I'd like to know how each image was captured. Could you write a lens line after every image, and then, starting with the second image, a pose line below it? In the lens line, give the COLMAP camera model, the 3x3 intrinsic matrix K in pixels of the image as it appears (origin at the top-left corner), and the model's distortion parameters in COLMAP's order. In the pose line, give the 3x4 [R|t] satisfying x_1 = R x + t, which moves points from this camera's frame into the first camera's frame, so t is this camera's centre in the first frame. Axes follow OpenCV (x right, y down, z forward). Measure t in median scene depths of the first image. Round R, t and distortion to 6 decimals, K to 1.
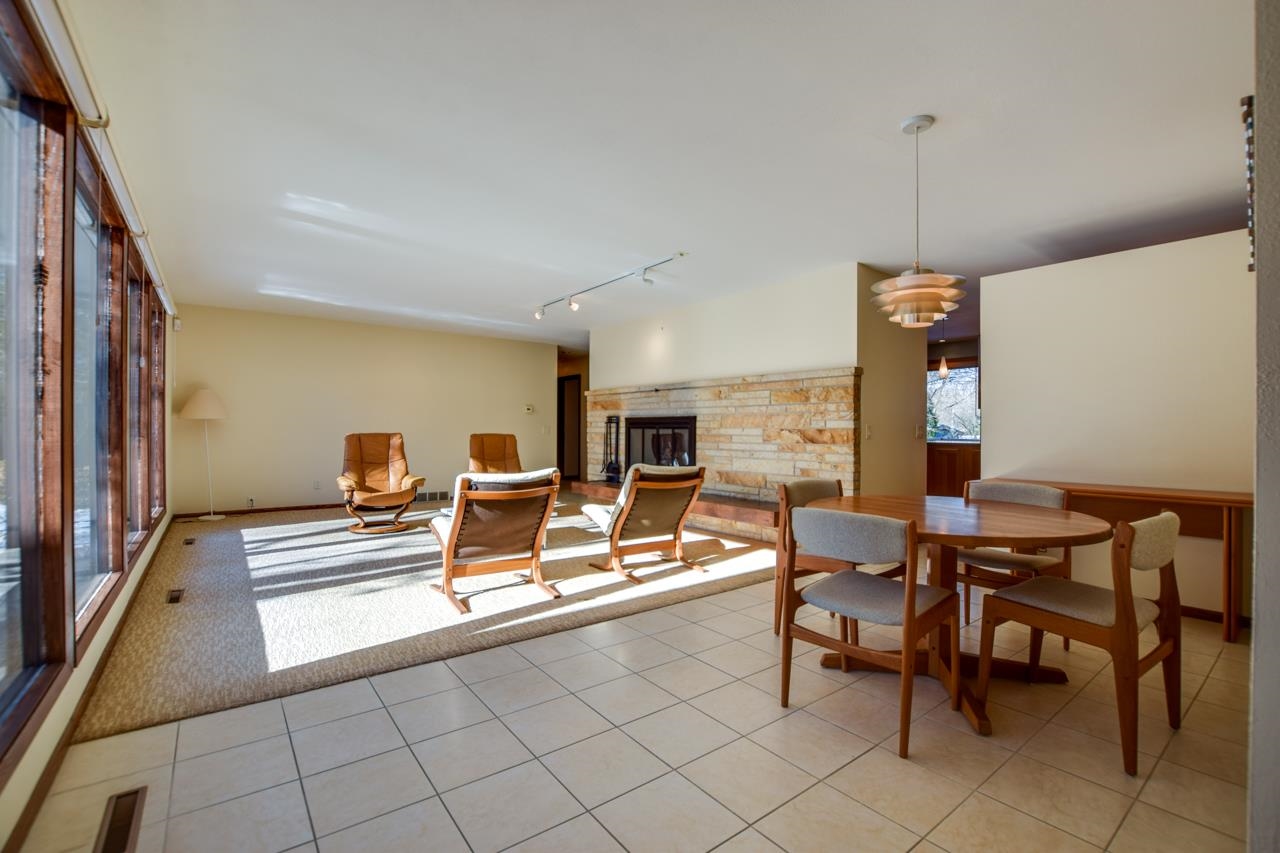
lens RADIAL K [[549.4, 0, 641.8], [0, 549.4, 427.6], [0, 0, 1]] dist [-0.005382, -0.000160]
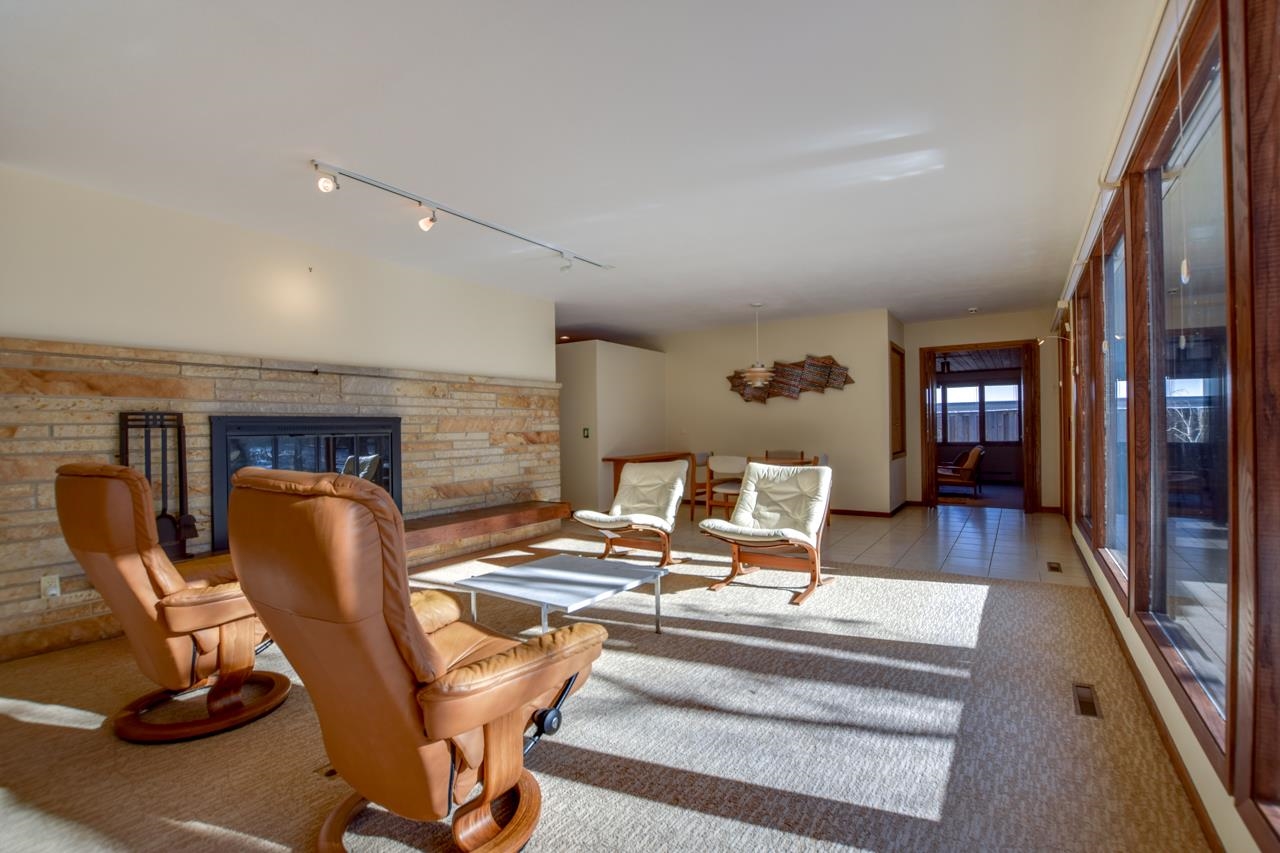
lens RADIAL K [[576.3, 0, 641.1], [0, 576.3, 428.0], [0, 0, 1]] dist [-0.023933, 0.003861]
pose [[-0.321144, 0.002199, 0.947028, -0.818126], [0.015876, 0.999869, 0.003061, -0.004607], [-0.946897, 0.016018, -0.321137, 1.056878]]
